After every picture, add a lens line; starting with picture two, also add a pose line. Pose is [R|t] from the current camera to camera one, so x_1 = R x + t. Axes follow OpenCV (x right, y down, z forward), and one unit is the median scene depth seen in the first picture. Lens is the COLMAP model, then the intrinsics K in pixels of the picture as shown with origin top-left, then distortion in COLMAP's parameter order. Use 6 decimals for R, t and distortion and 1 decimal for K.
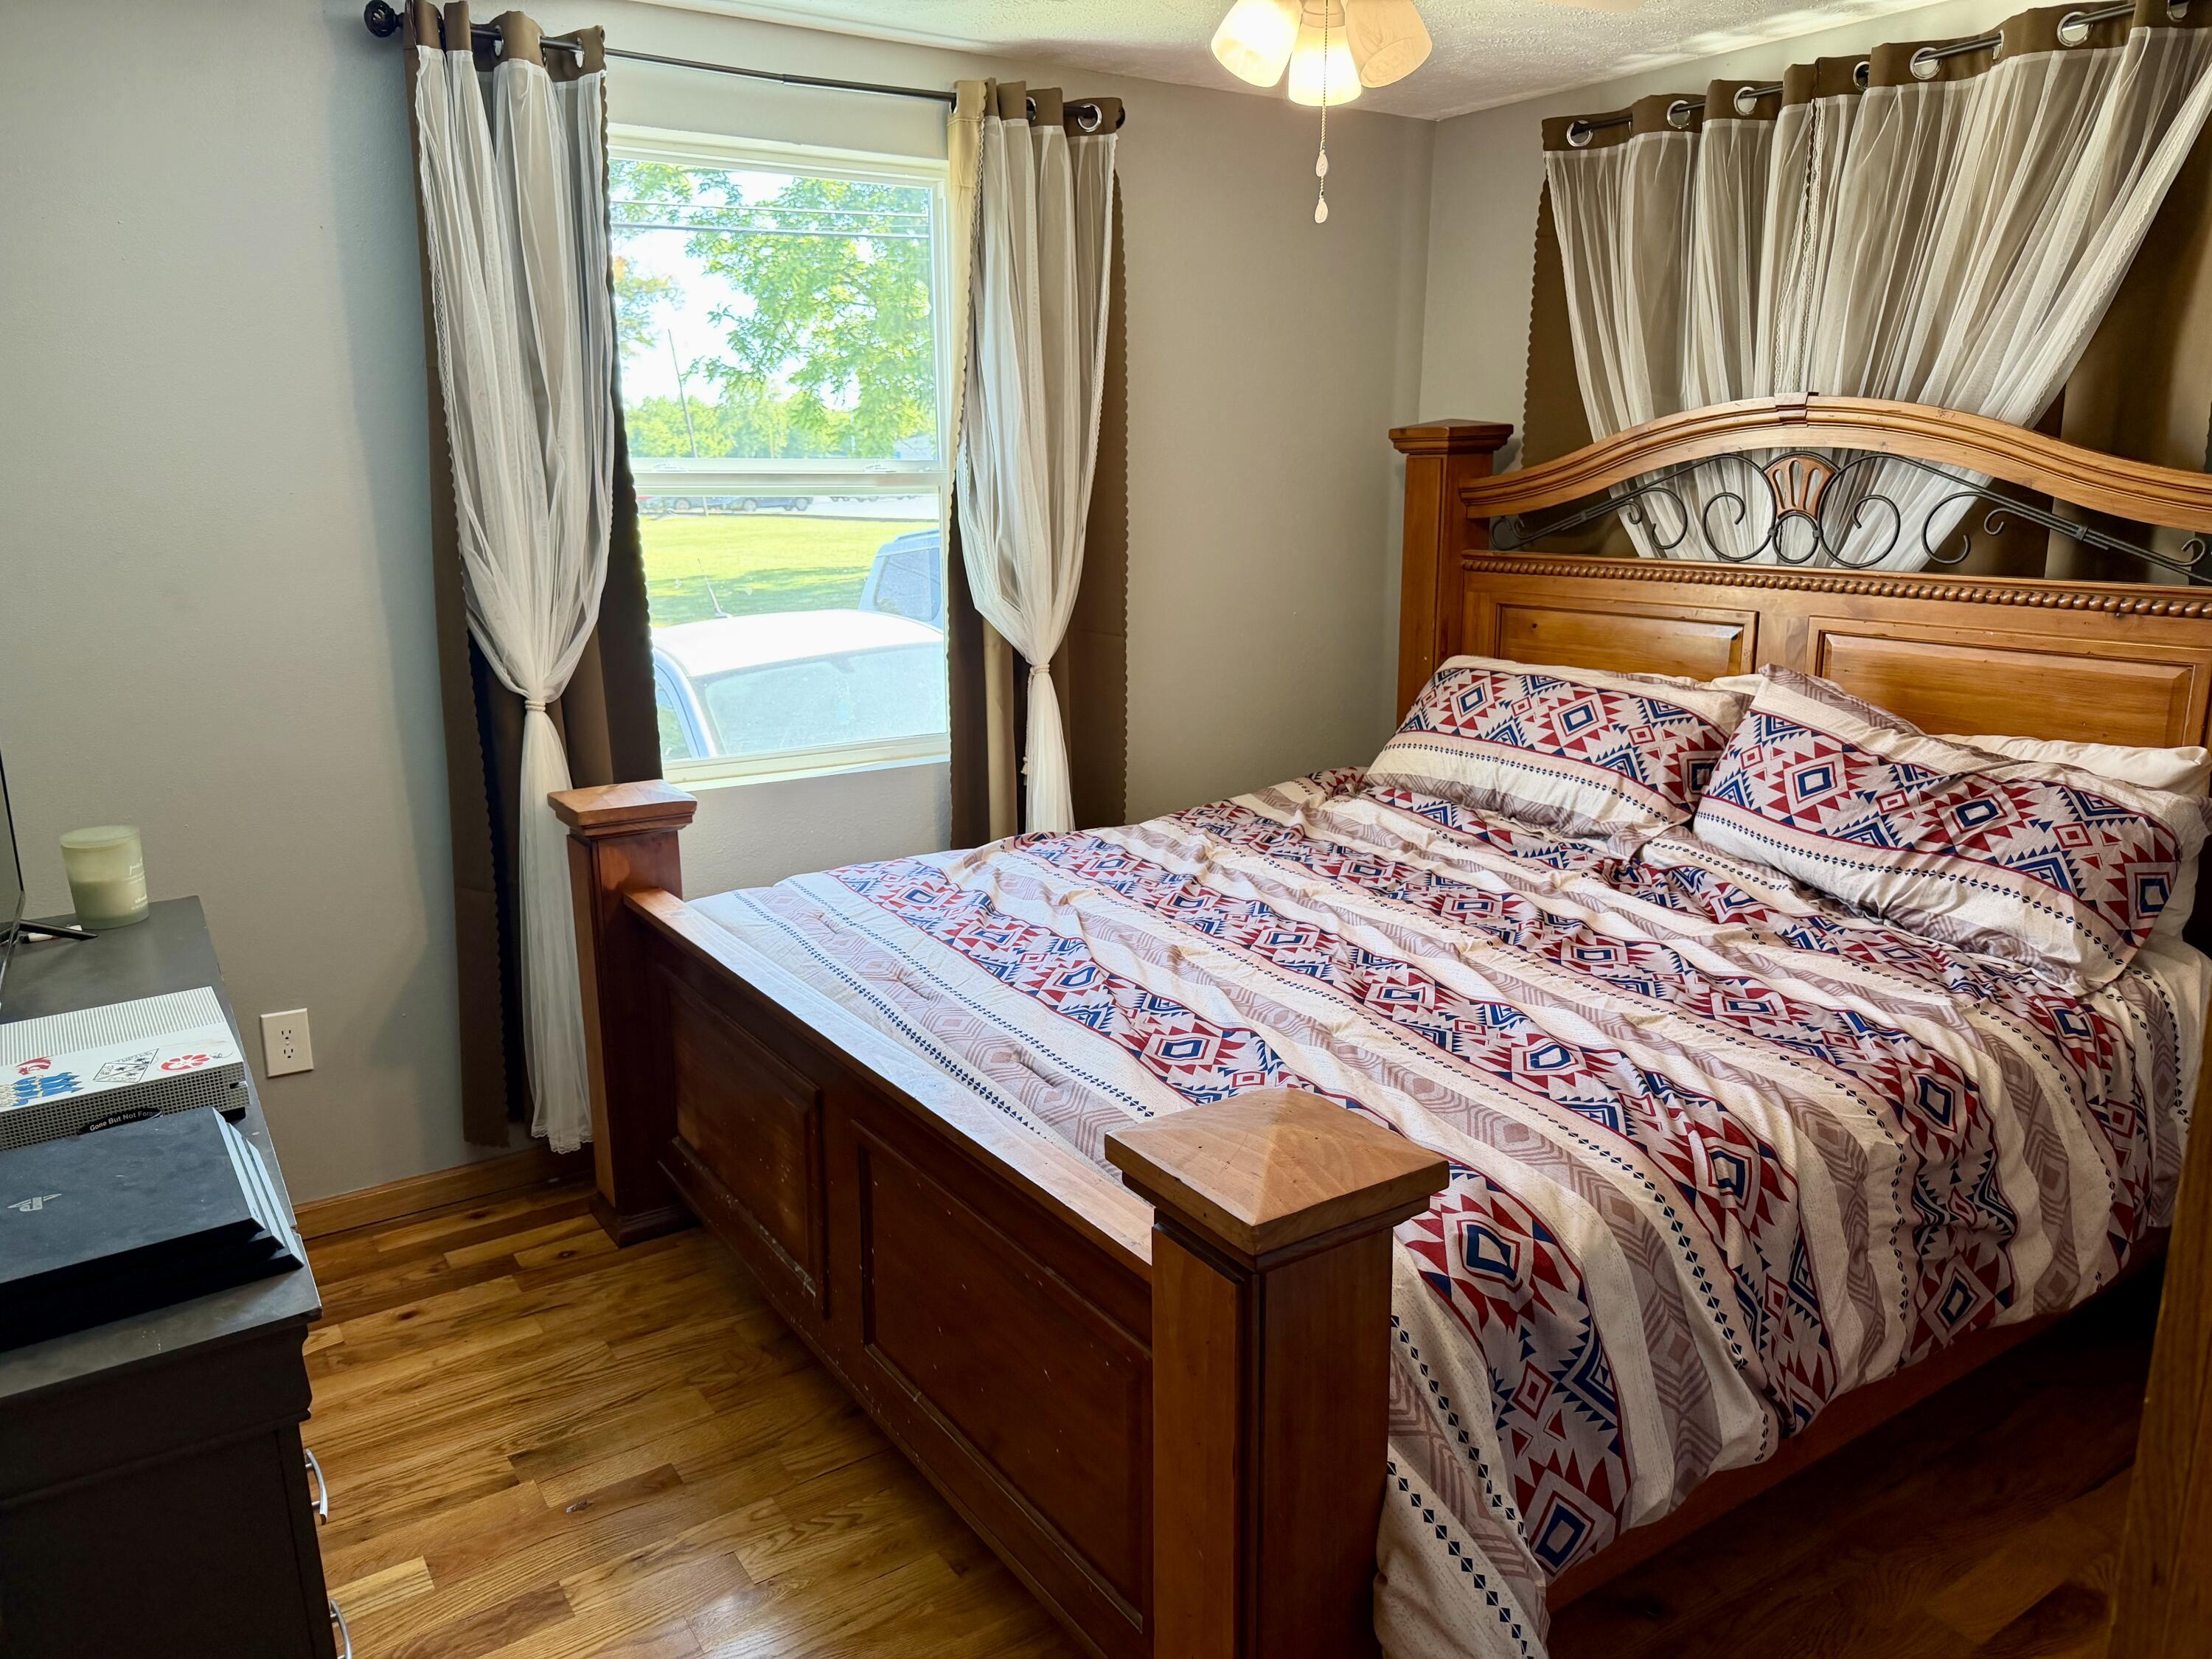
lens RADIAL K [[1566.3, 0, 1101.5], [0, 1566.3, 836.3], [0, 0, 1]] dist [0.008038, -0.002838]
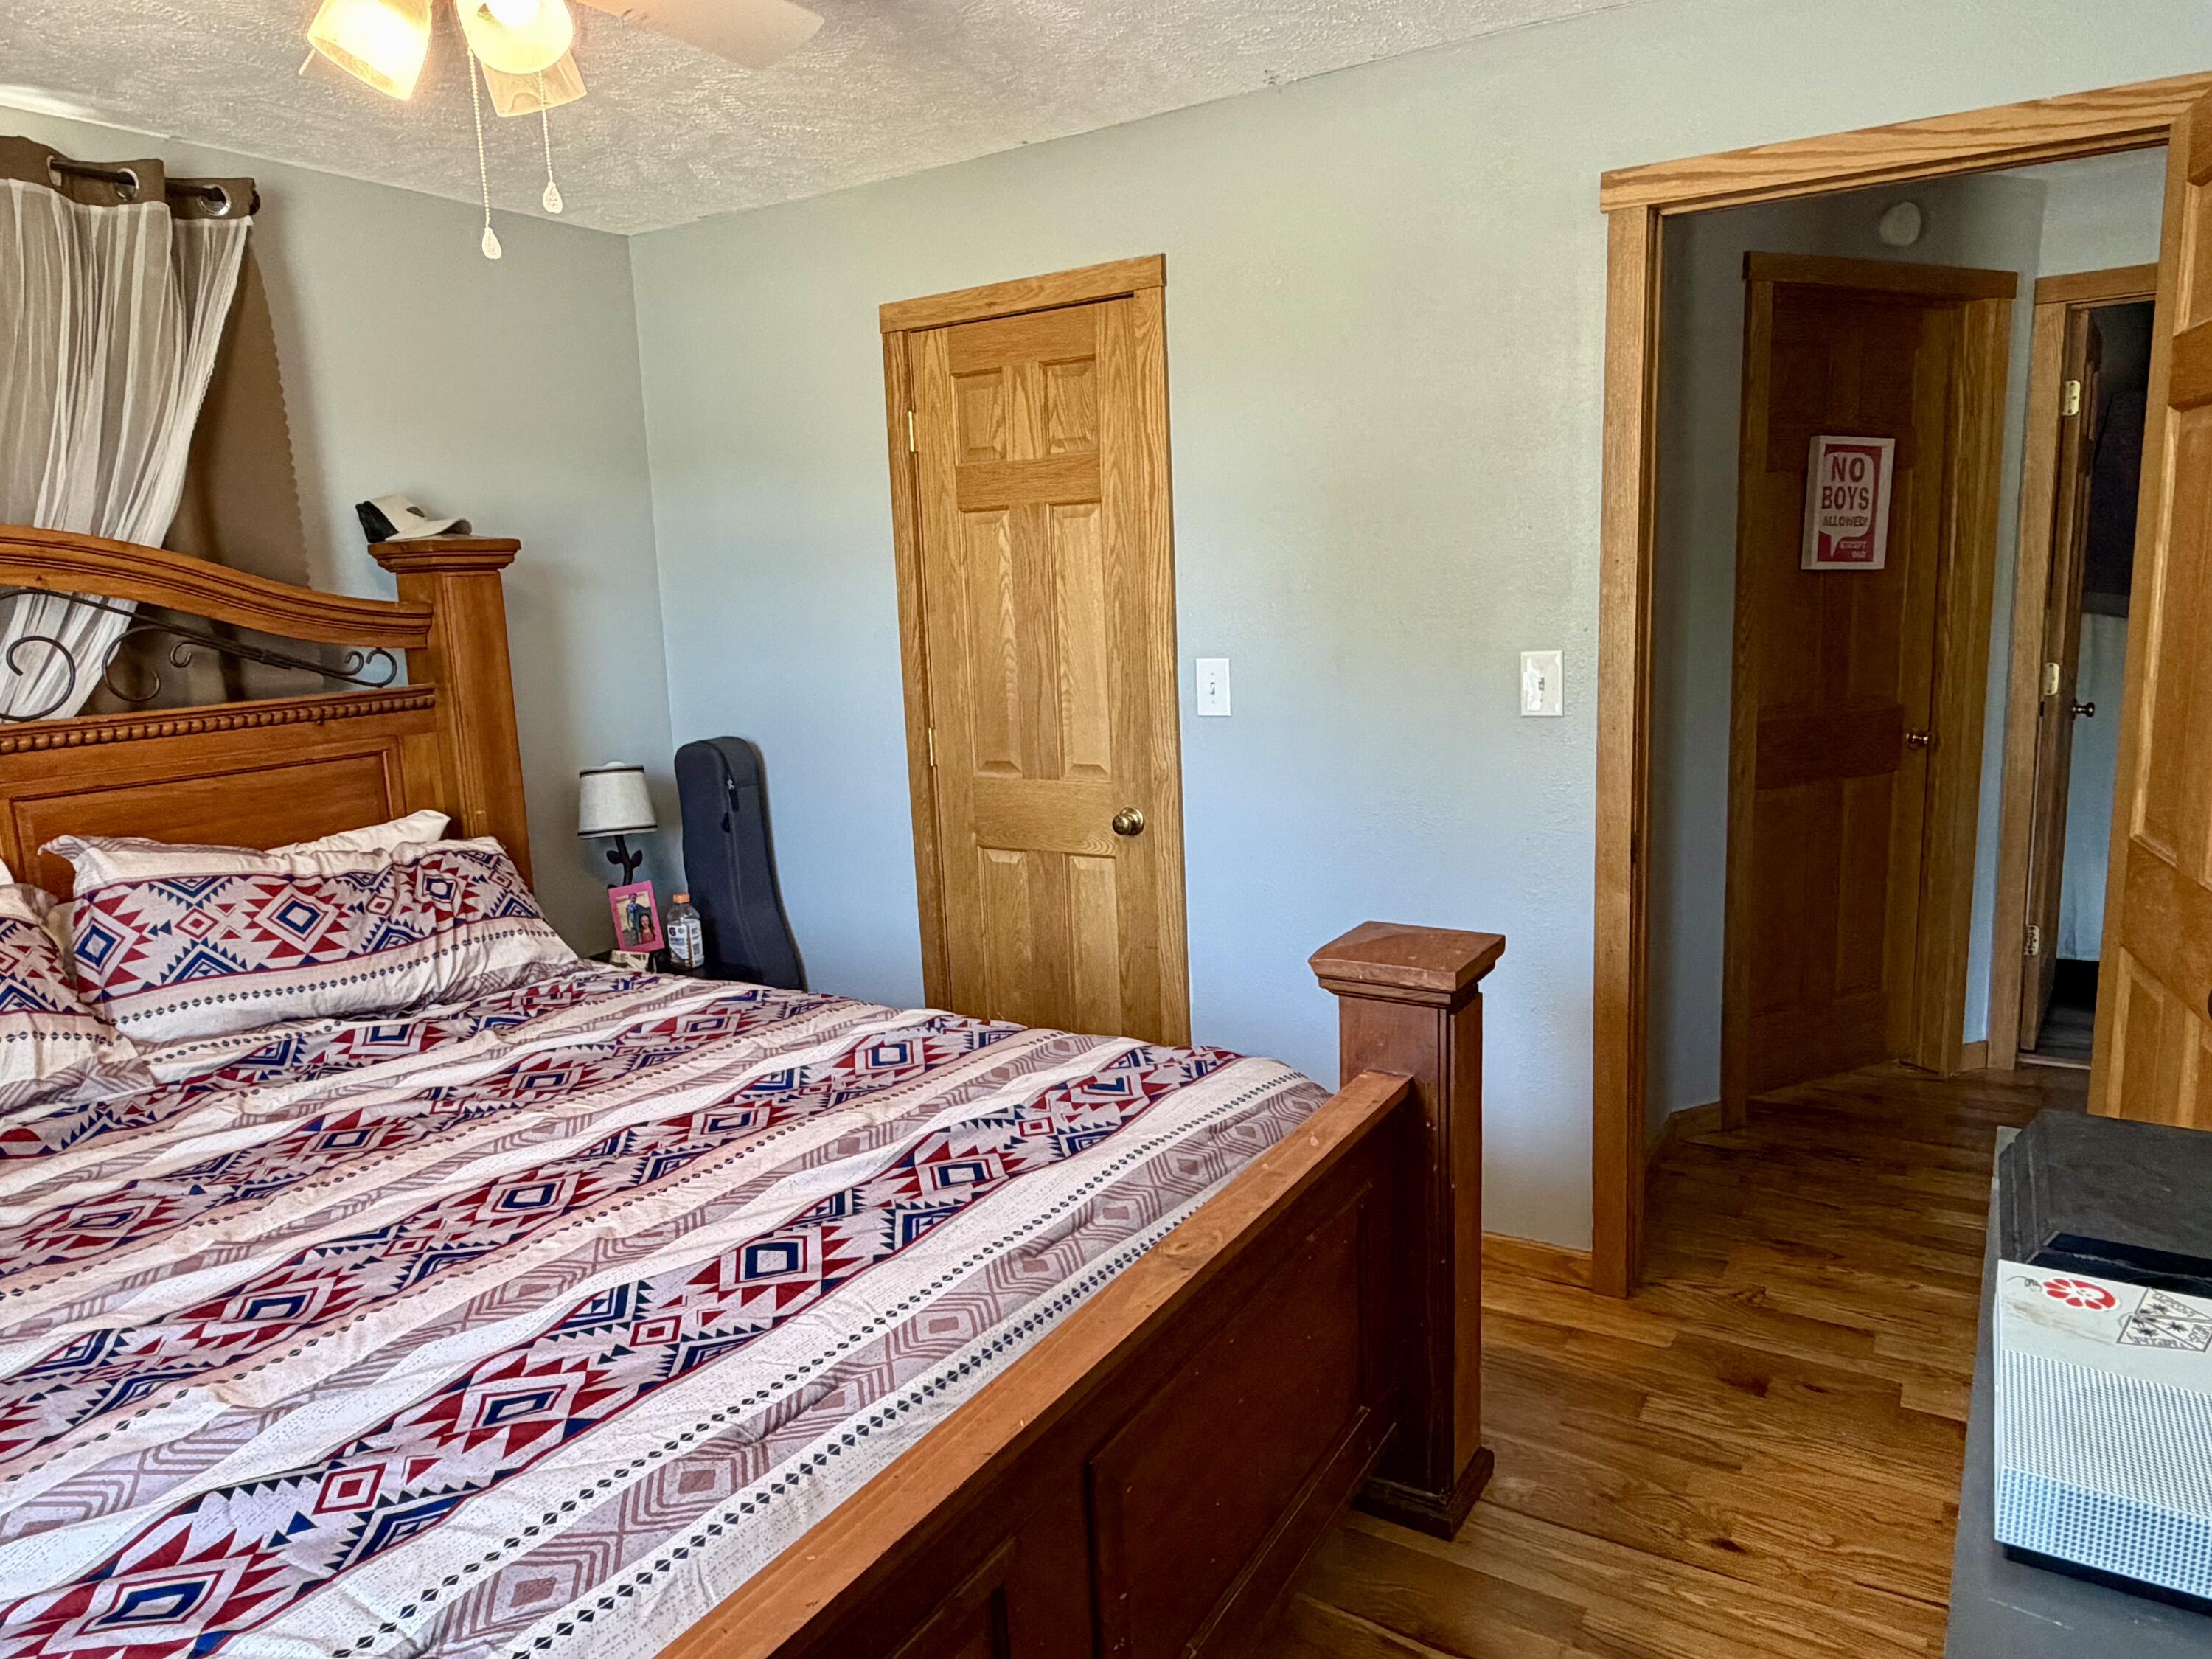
lens RADIAL K [[1435.5, 0, 1101.8], [0, 1435.5, 829.7], [0, 0, 1]] dist [-0.003174, 0.004135]
pose [[-0.402777, -0.135698, 0.905183, -0.601539], [0.255828, 0.932845, 0.253679, -0.205304], [-0.878819, 0.333747, -0.341013, 0.960303]]
